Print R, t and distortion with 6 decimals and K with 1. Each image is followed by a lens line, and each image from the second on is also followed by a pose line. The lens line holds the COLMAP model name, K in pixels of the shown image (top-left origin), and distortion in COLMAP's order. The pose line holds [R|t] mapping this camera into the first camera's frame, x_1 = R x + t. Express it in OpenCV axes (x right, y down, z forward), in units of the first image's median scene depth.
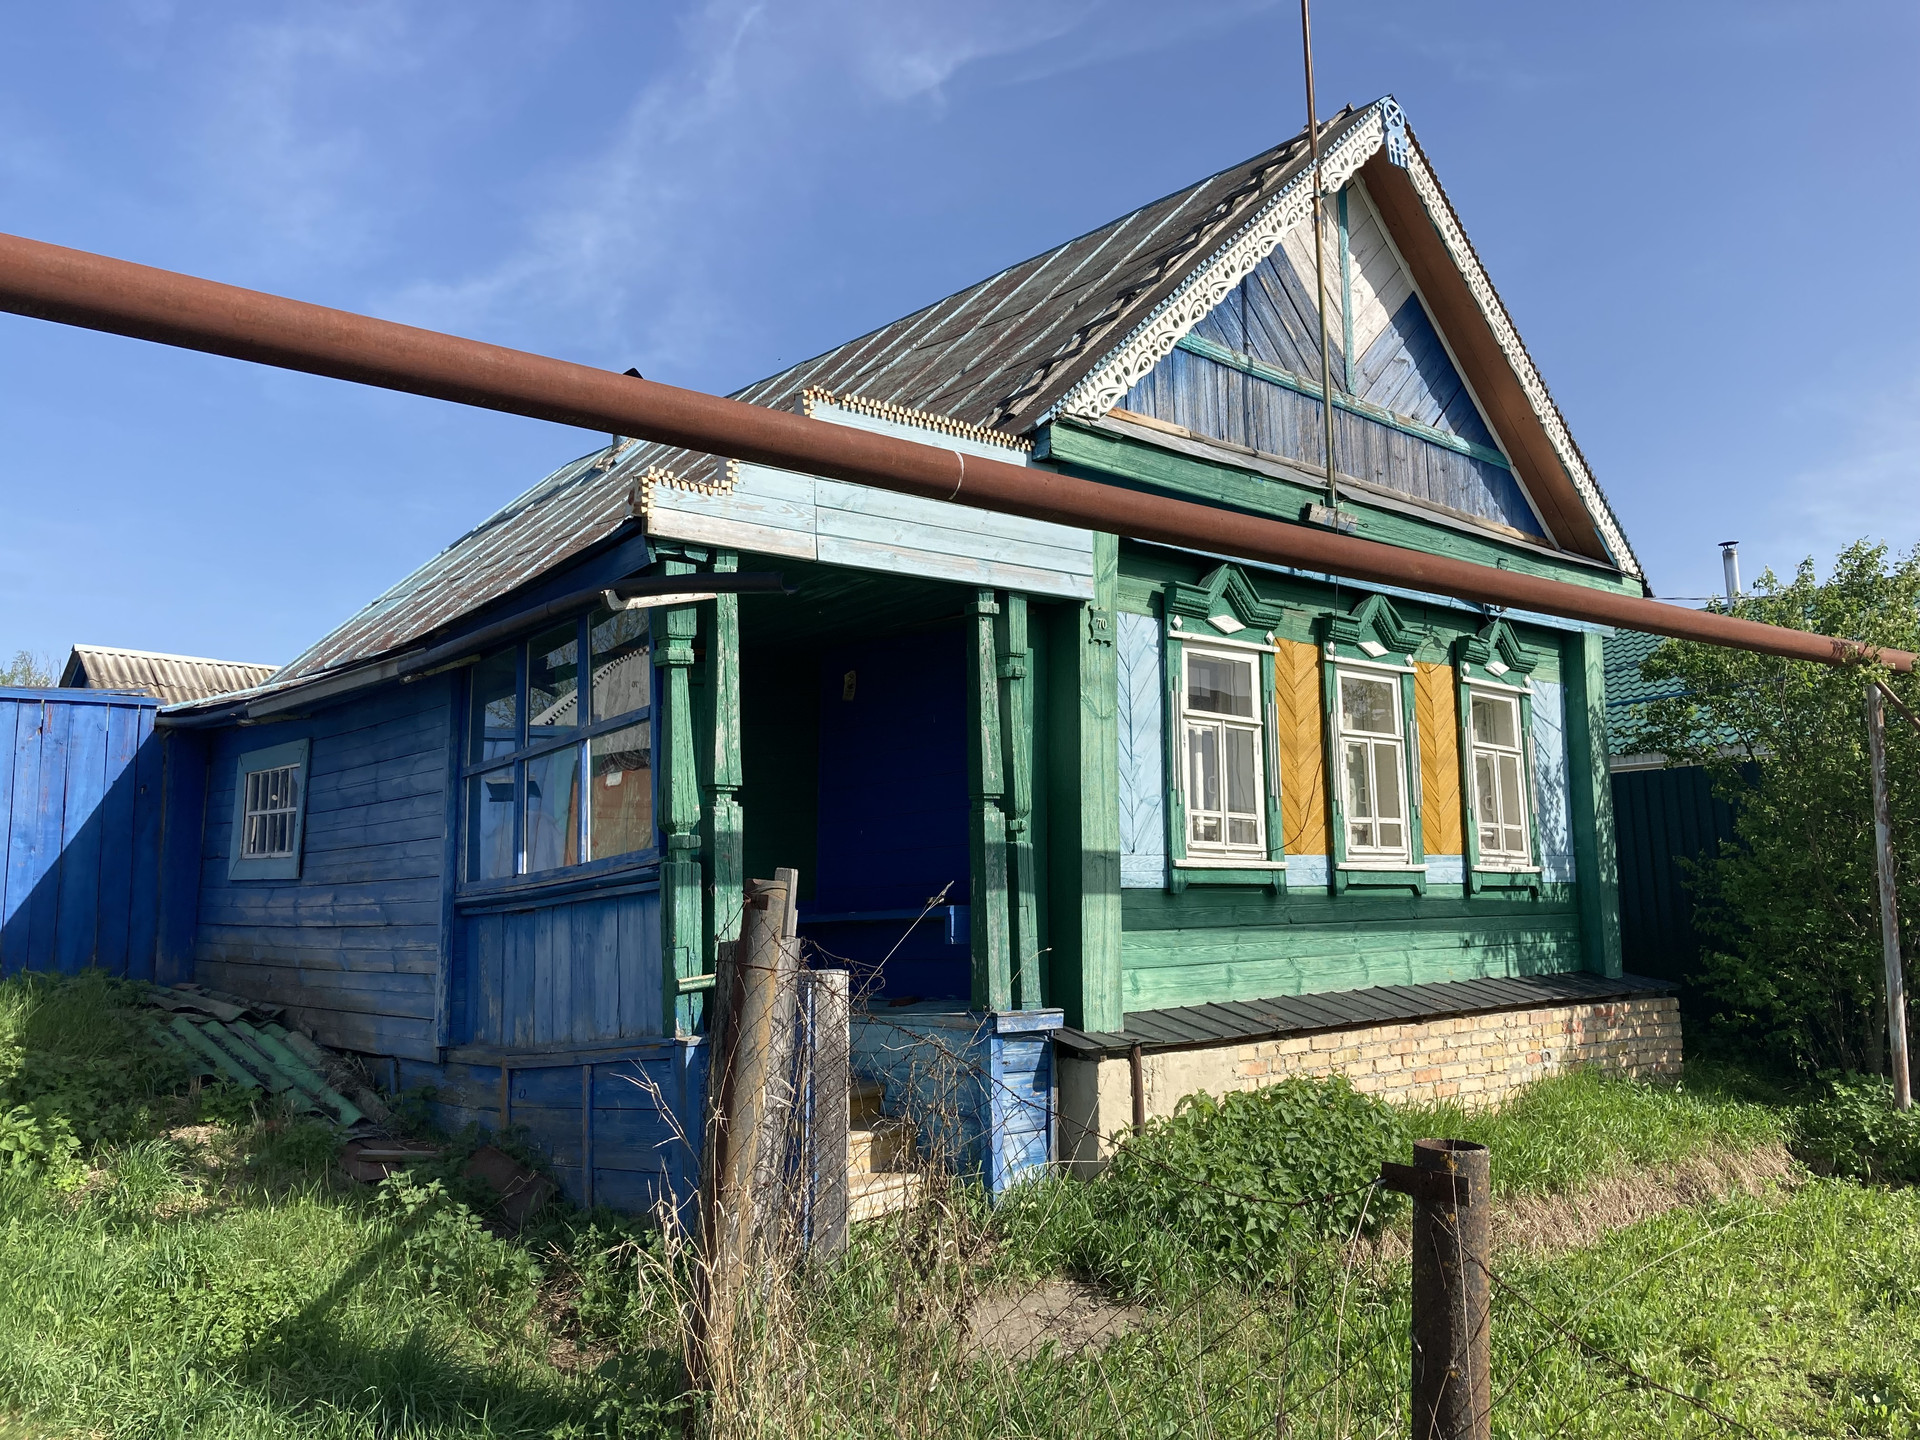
lens RADIAL K [[1596.2, 0, 1006.5], [0, 1596.2, 691.3], [0, 0, 1]] dist [0.026208, -0.017229]
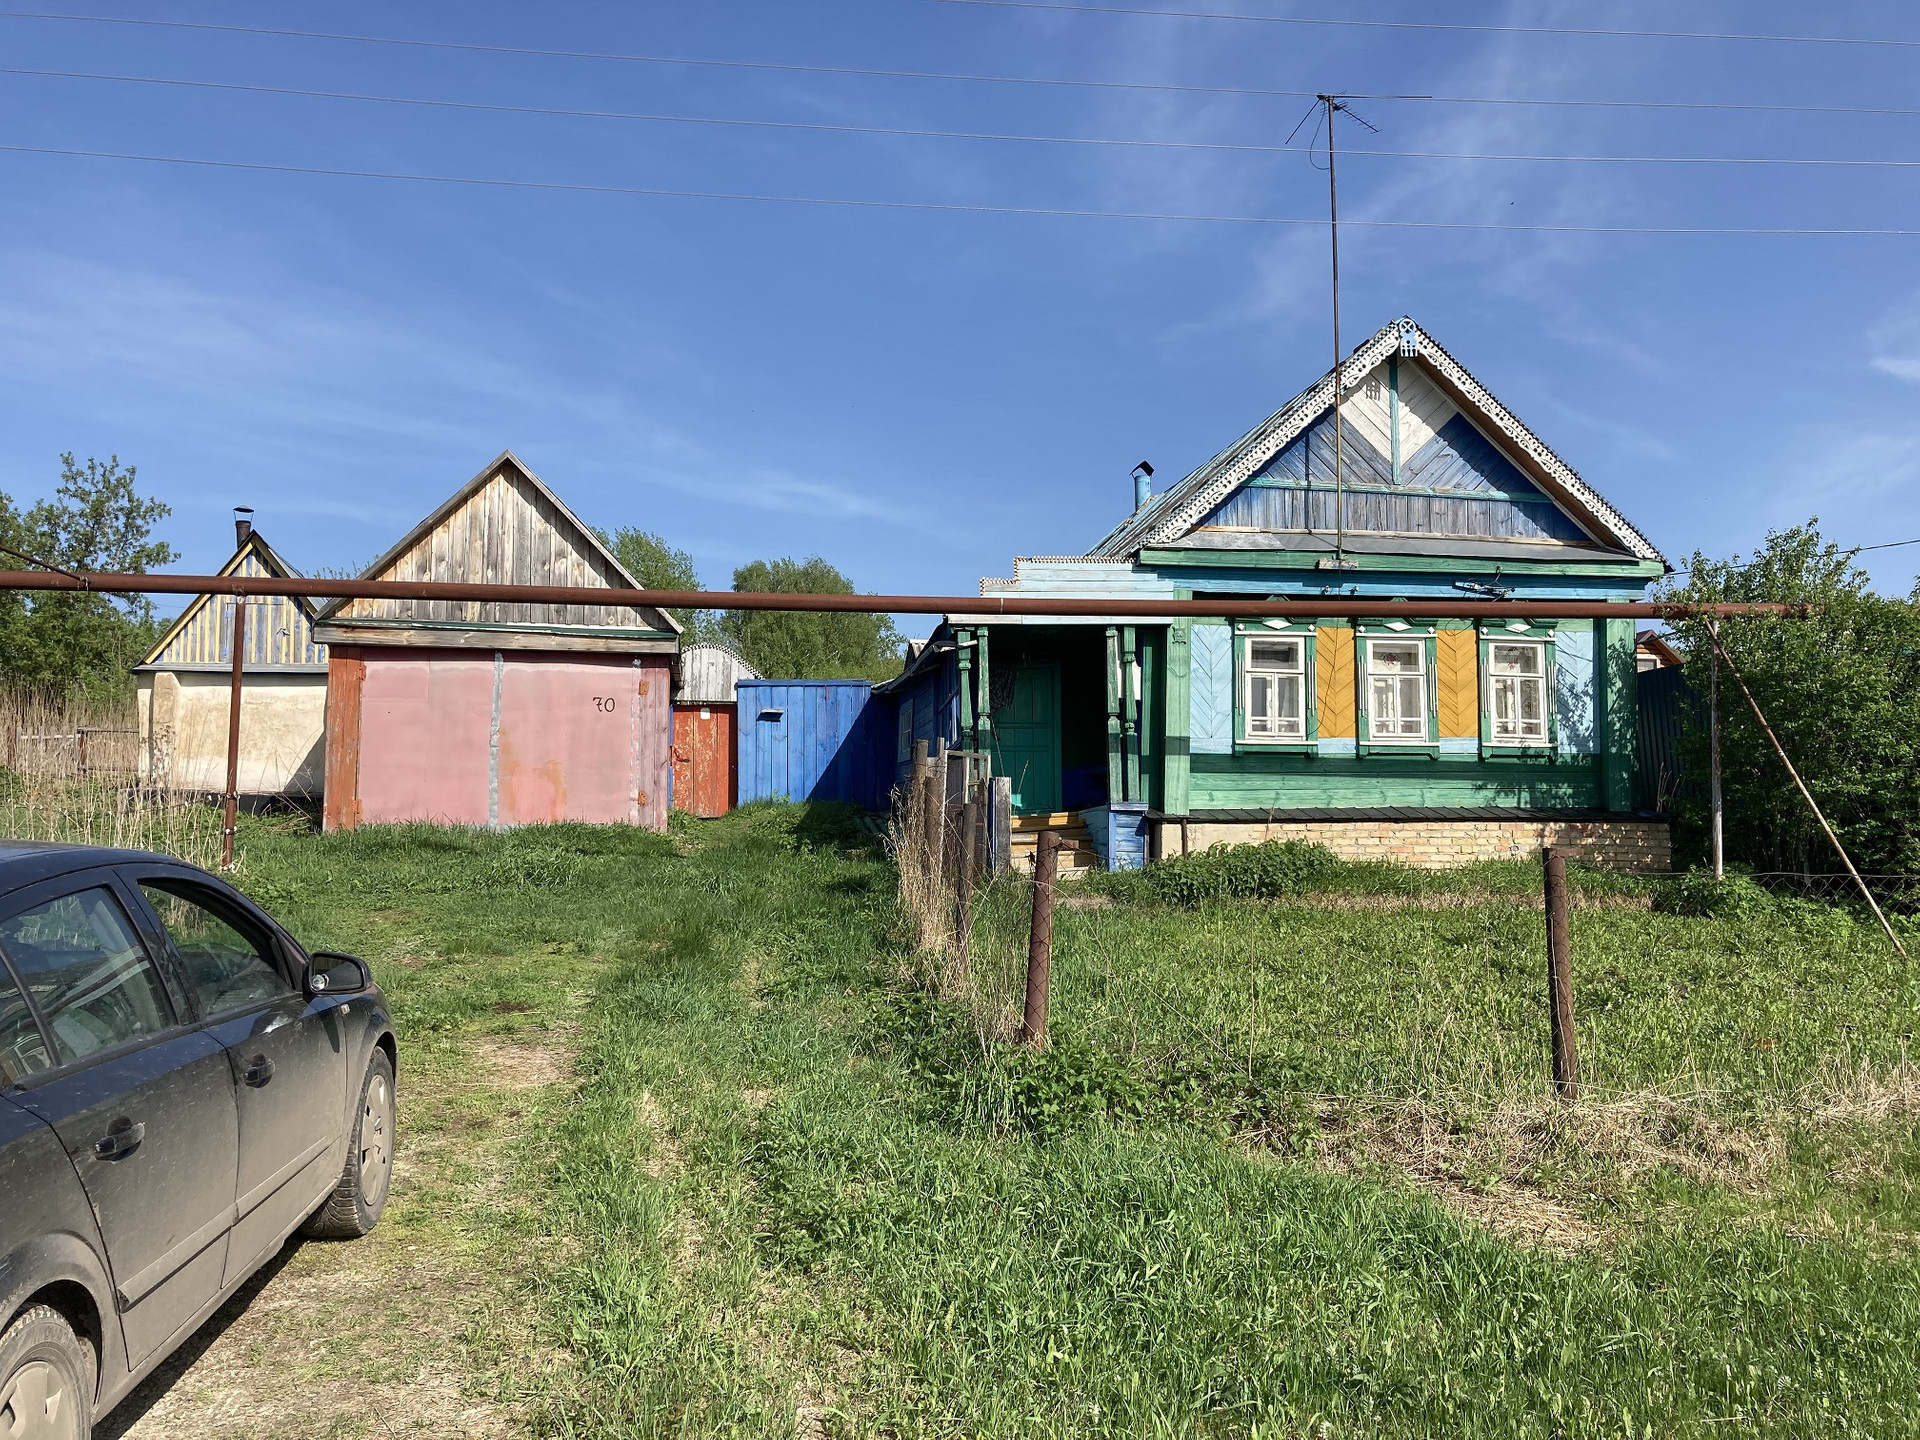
lens RADIAL K [[1555.3, 0, 992.5], [0, 1555.3, 720.5], [0, 0, 1]] dist [0.047481, -0.066167]
pose [[0.858542, -0.032222, -0.511730, 0.833283], [0.062964, 0.997095, 0.042852, -0.028344], [0.508863, -0.069011, 0.858077, -0.883230]]
